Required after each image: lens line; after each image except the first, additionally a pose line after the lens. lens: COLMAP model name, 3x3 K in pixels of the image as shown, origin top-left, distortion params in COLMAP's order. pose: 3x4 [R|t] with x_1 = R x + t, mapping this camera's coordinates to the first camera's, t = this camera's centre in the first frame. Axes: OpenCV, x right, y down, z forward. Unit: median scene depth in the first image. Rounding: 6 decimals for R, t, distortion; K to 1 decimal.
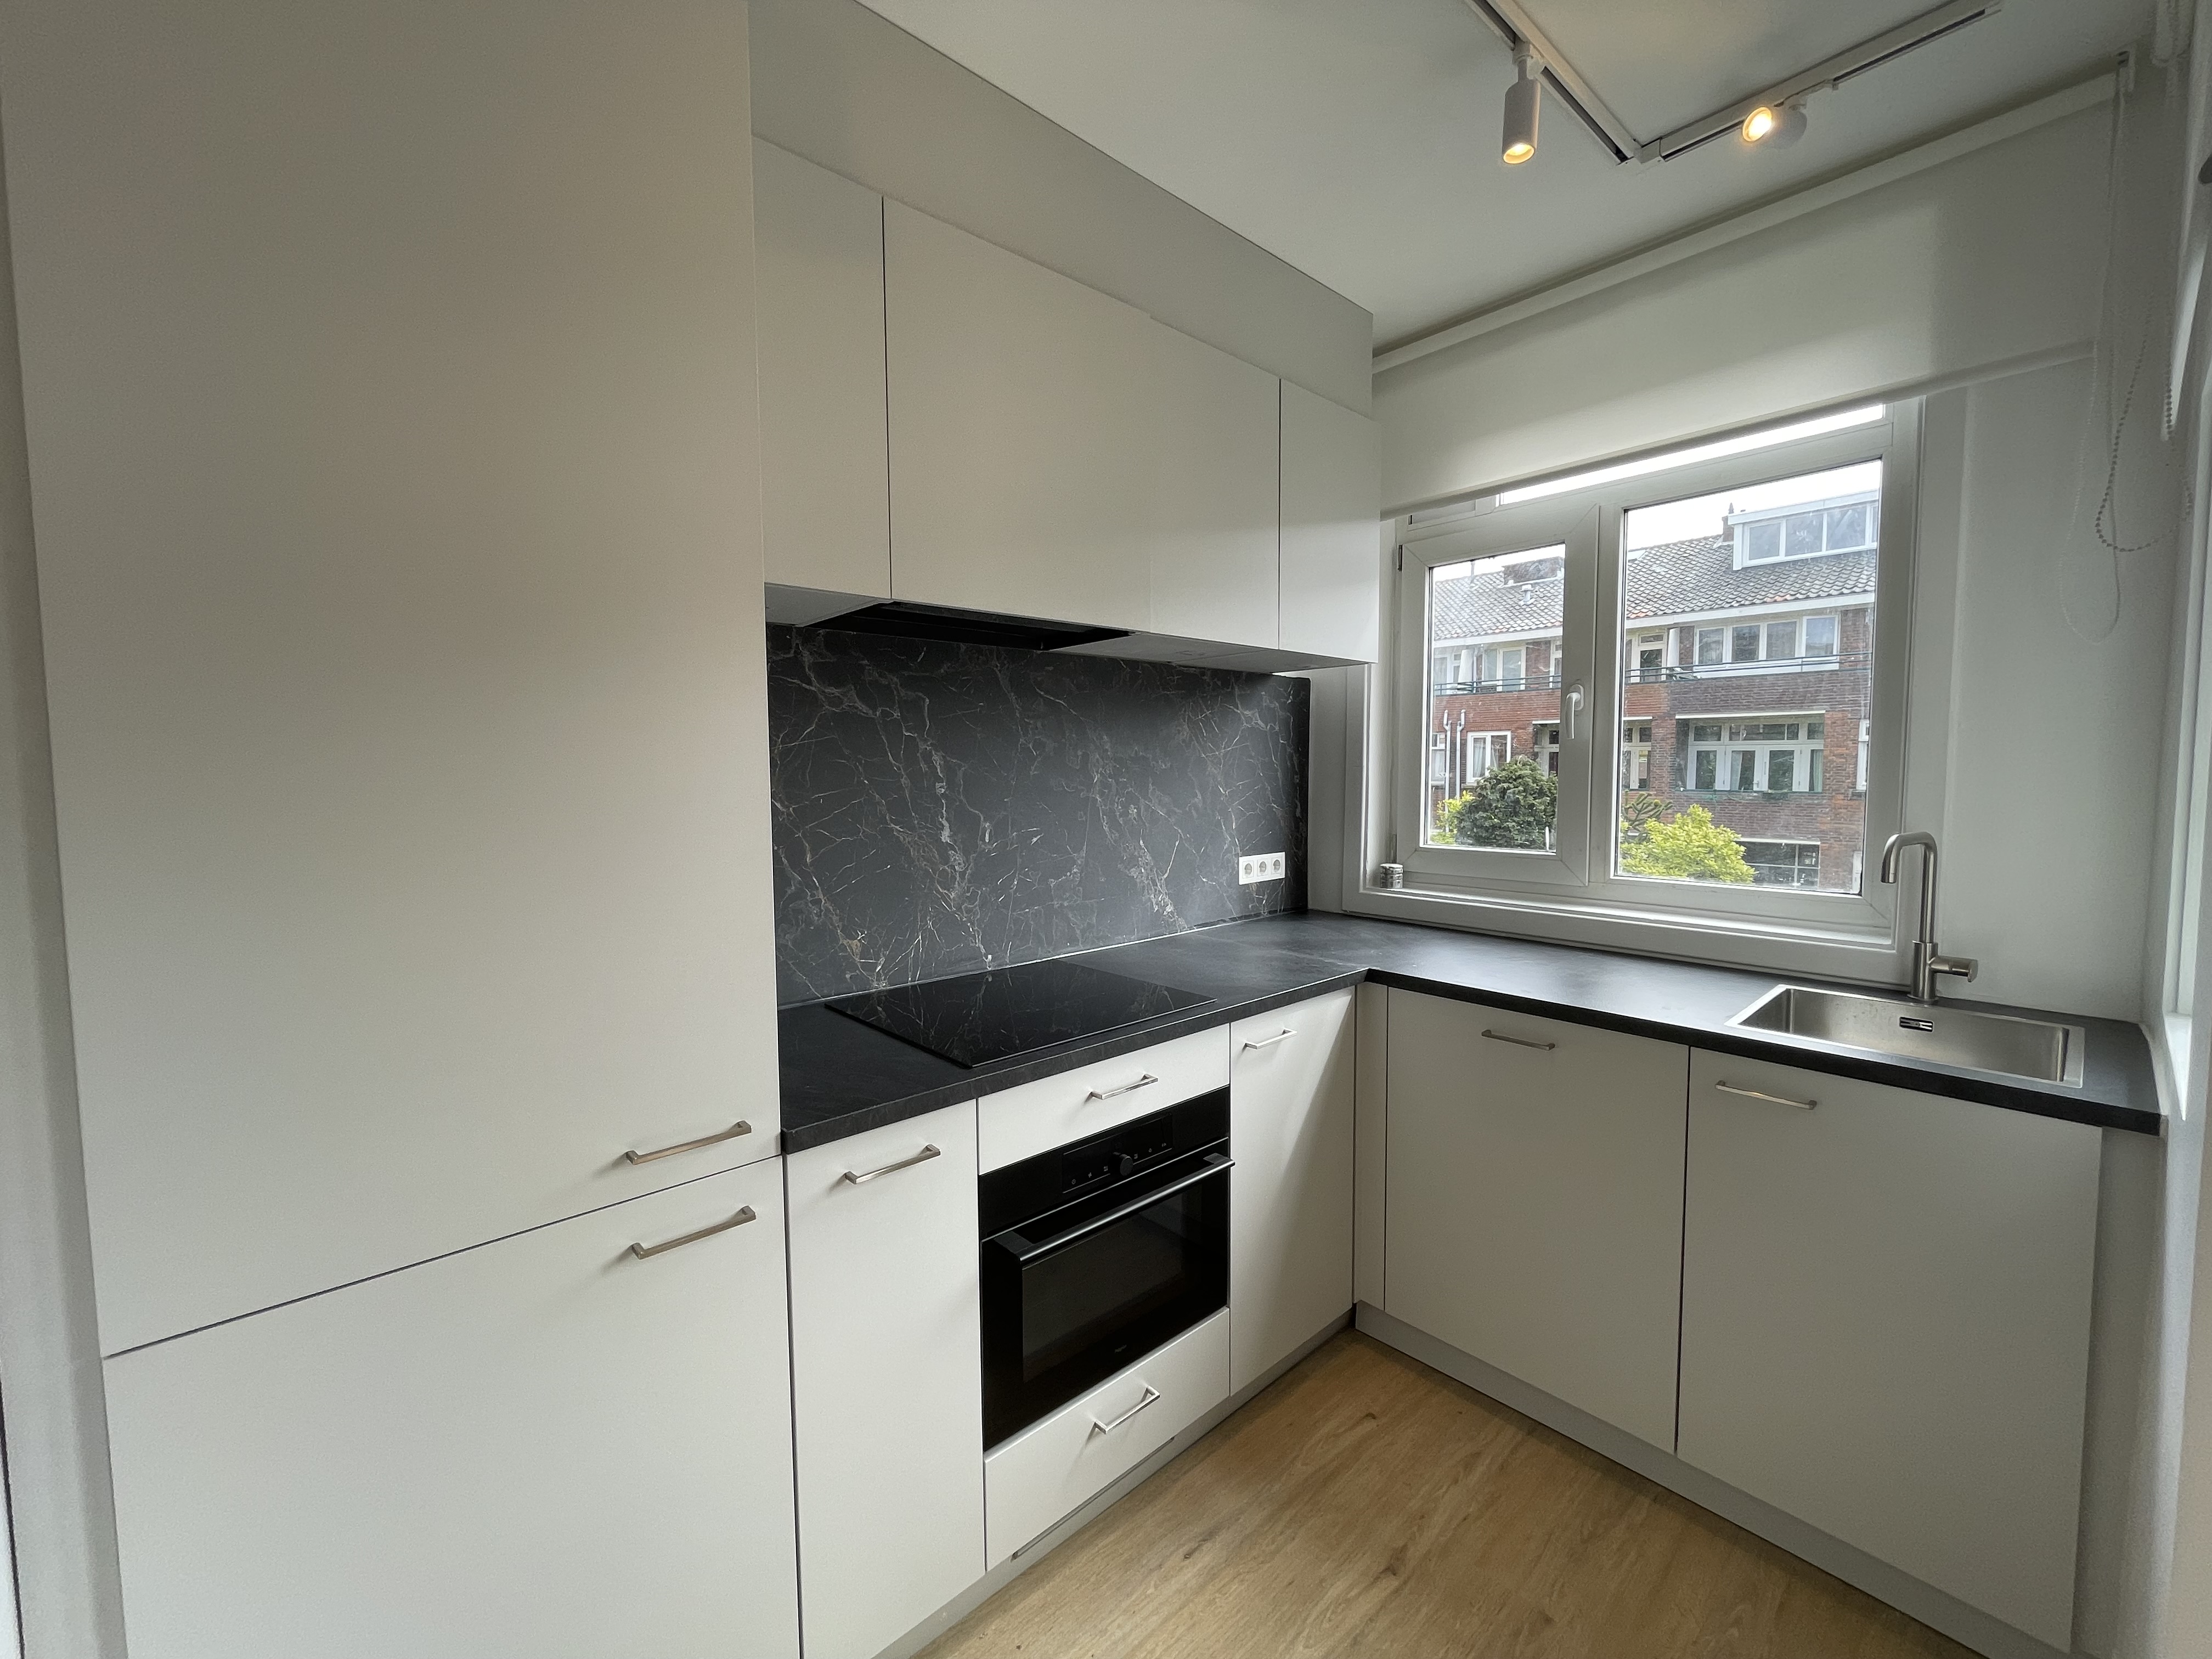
lens RADIAL K [[898.7, 0, 1102.0], [0, 898.7, 824.3], [0, 0, 1]] dist [-0.000962, 0.000097]
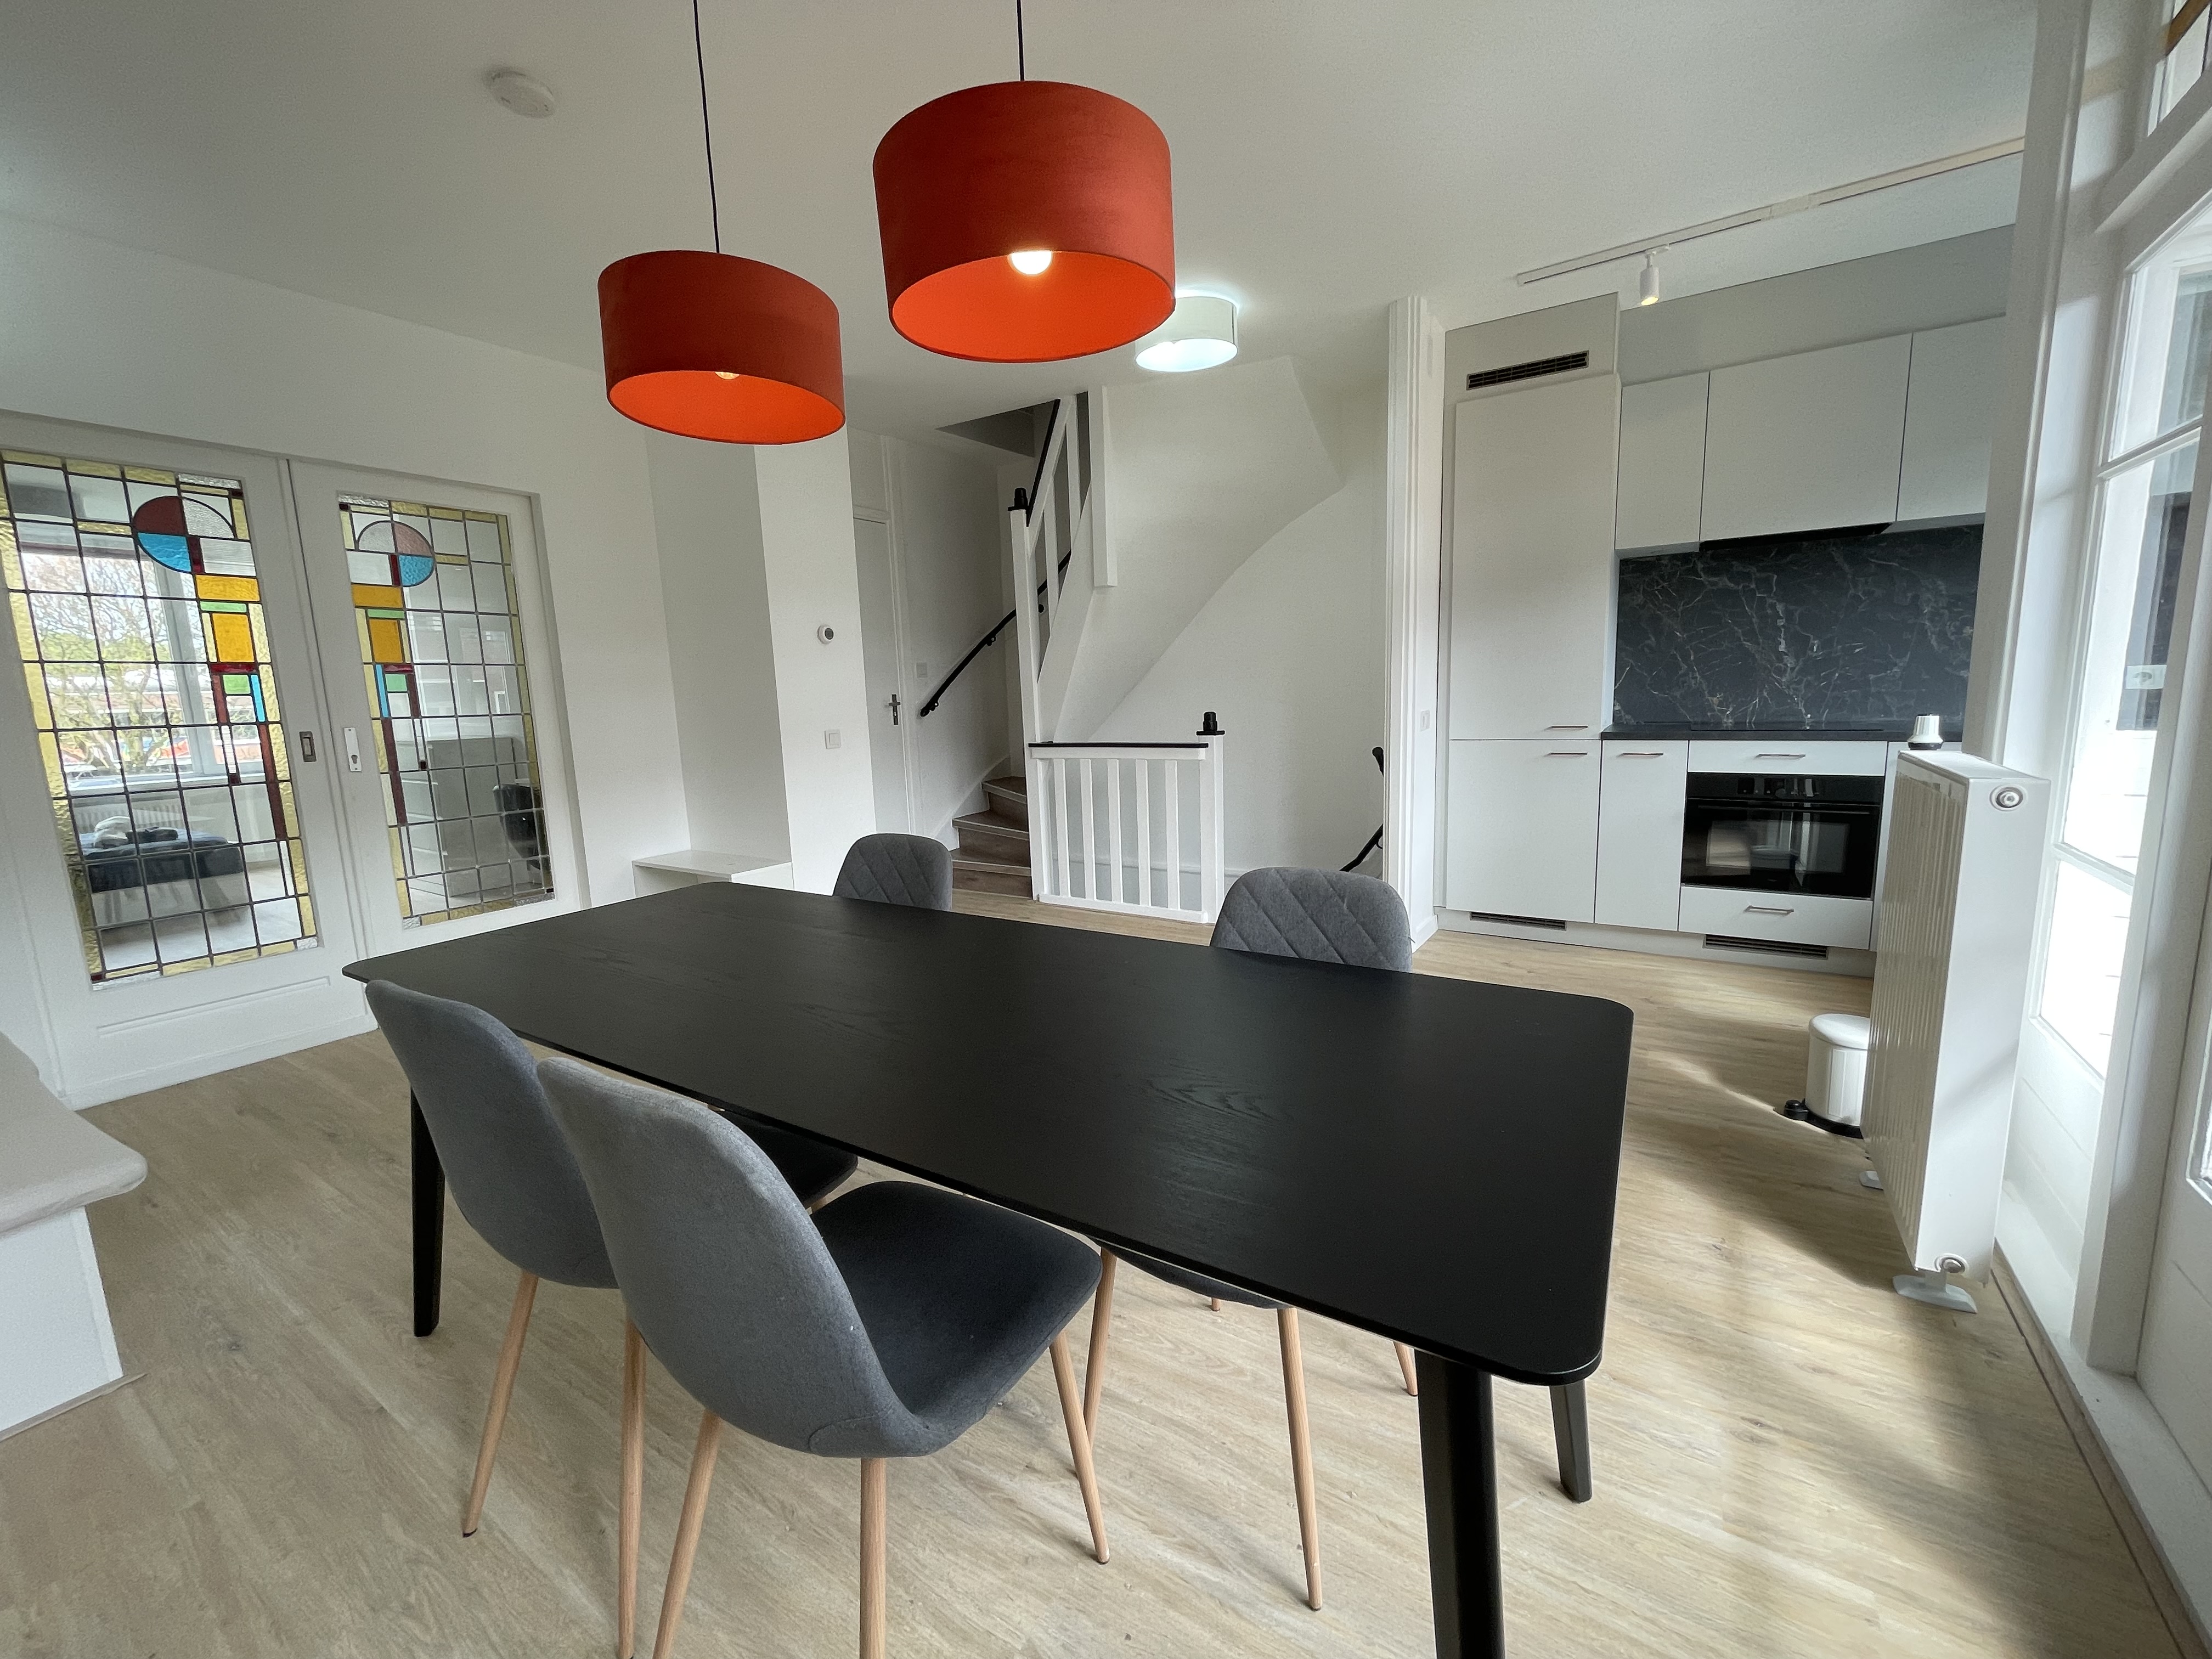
lens RADIAL K [[898.7, 0, 1102.0], [0, 898.7, 824.3], [0, 0, 1]] dist [-0.000962, 0.000097]
pose [[0.259180, 0.139048, -0.955767, 1.030171], [-0.028998, 0.990257, 0.136202, 0.129125], [0.965394, -0.007586, 0.260687, -0.692756]]
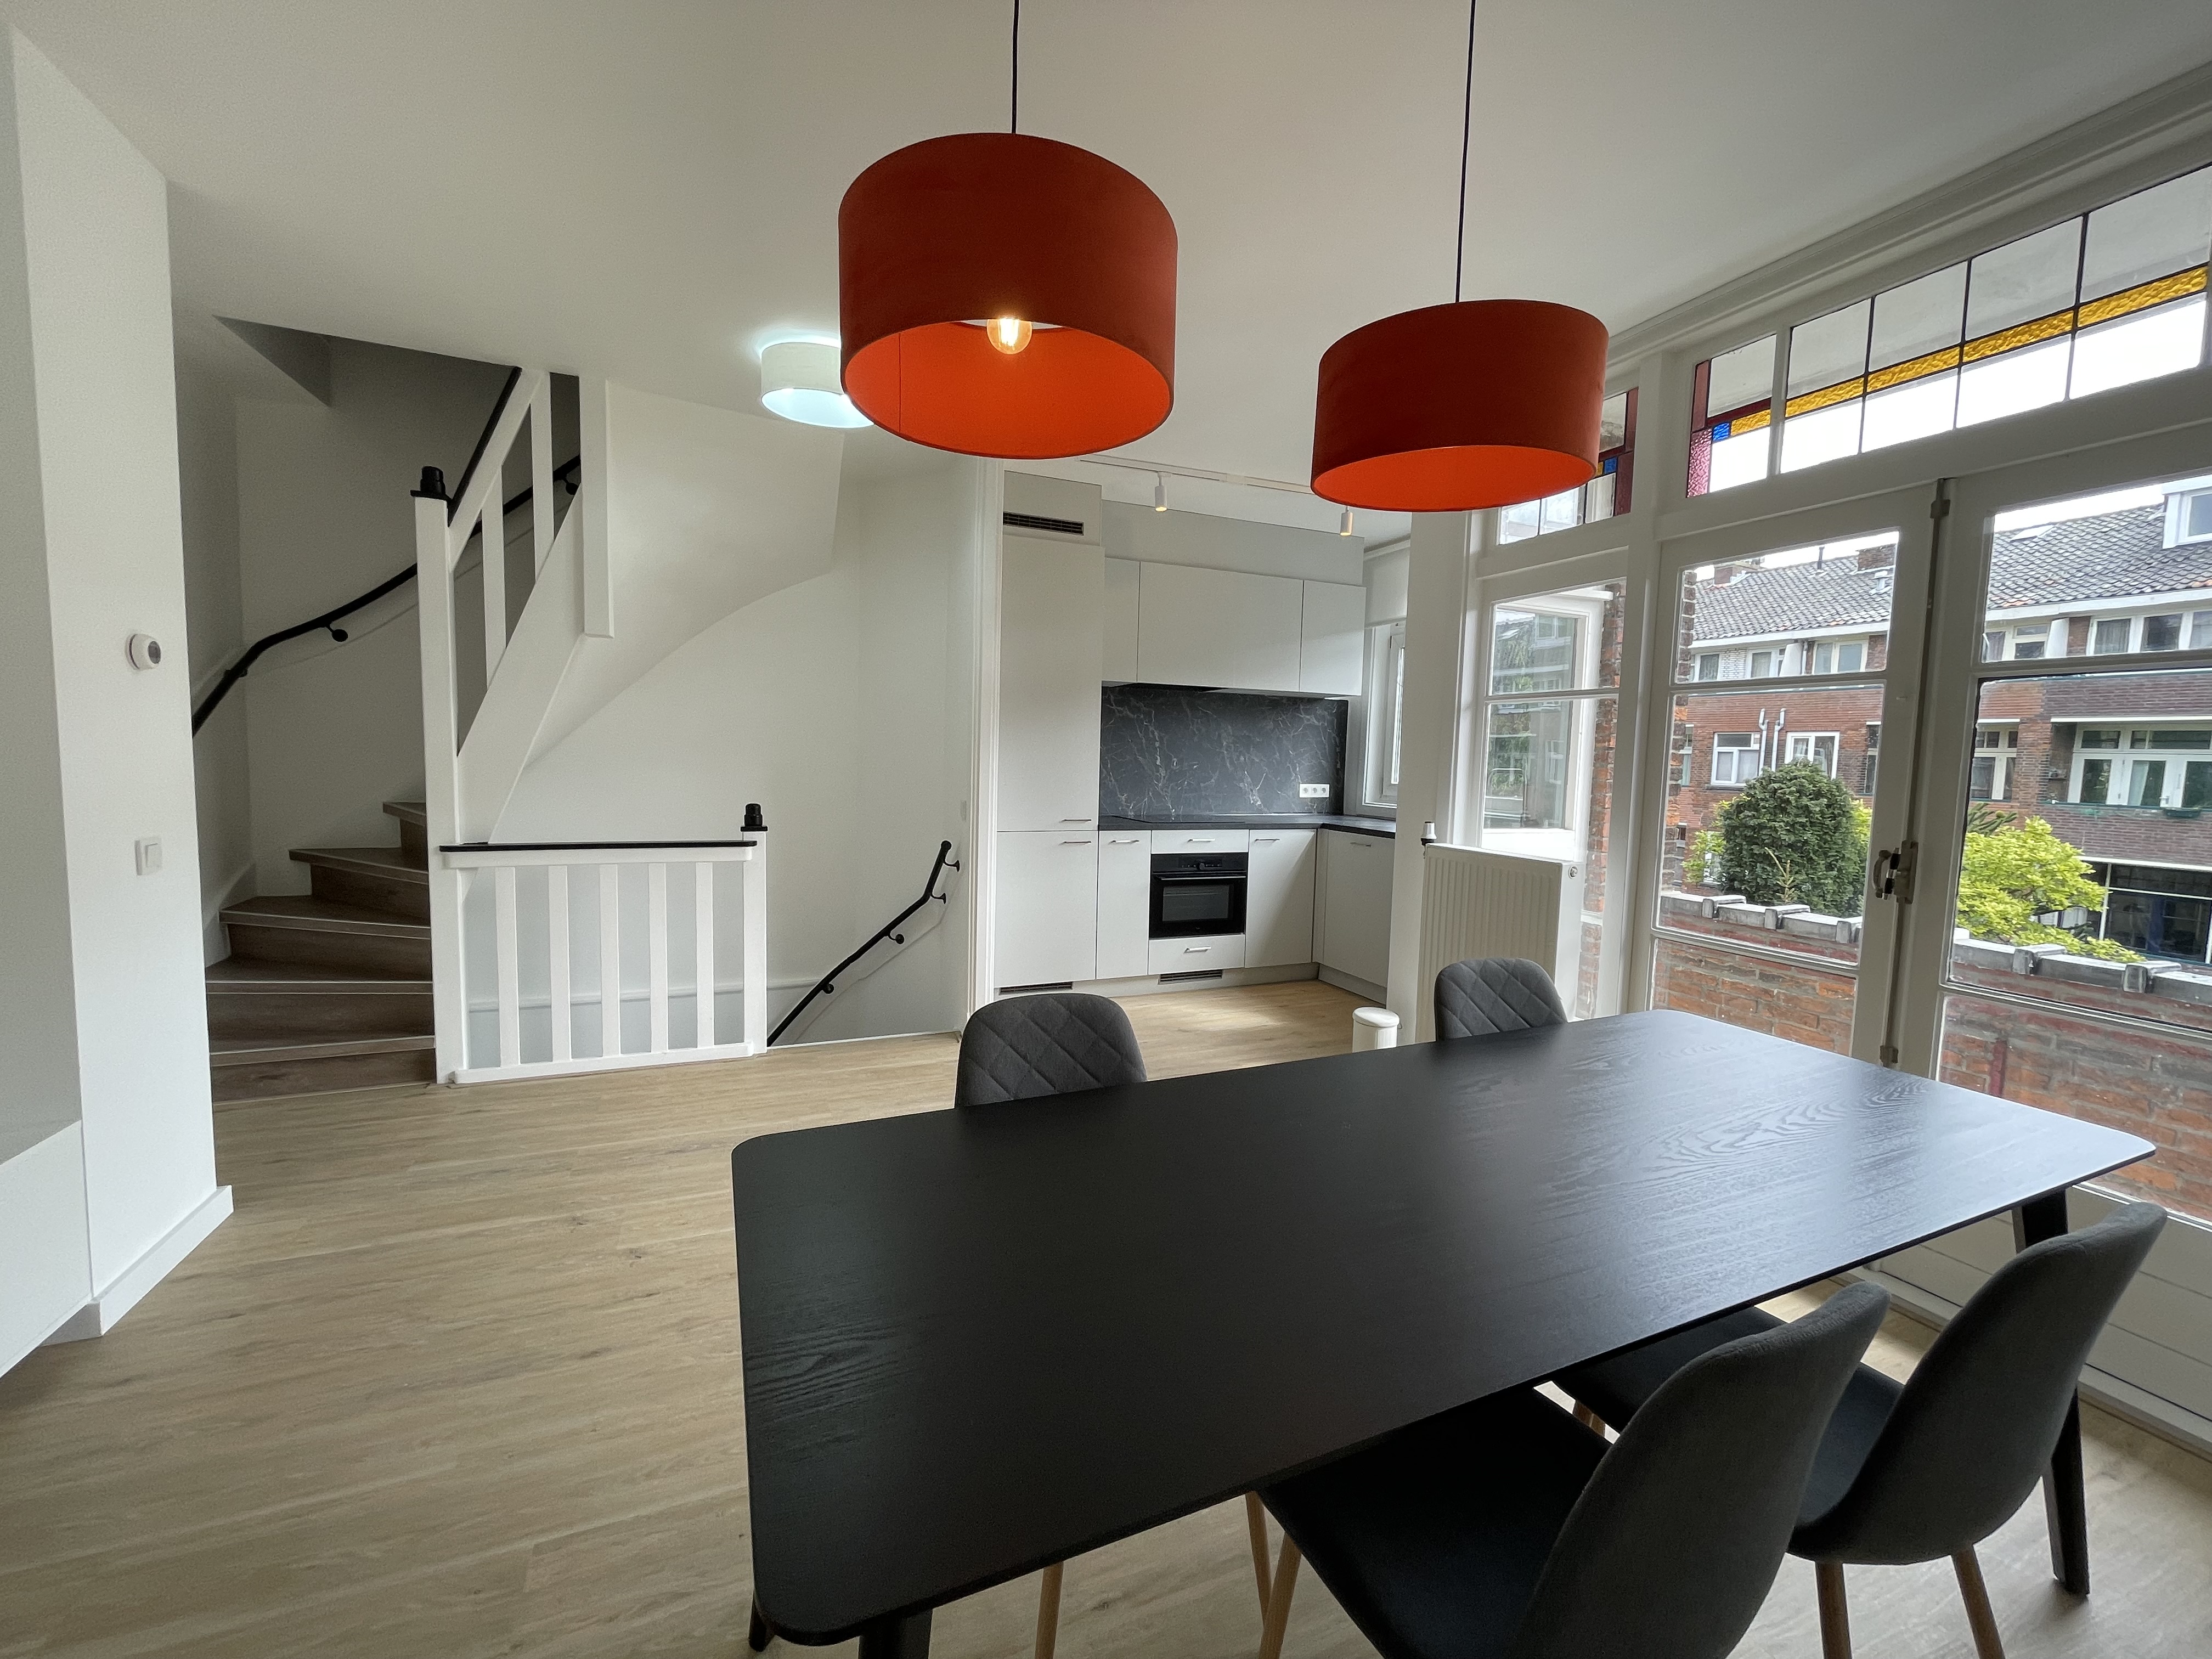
lens RADIAL K [[898.7, 0, 1102.0], [0, 898.7, 824.3], [0, 0, 1]] dist [-0.000962, 0.000097]
pose [[0.944247, 0.054356, -0.324720, 0.427047], [-0.050842, 0.998520, 0.019305, 0.120642], [0.325289, -0.001719, 0.945613, -1.239492]]
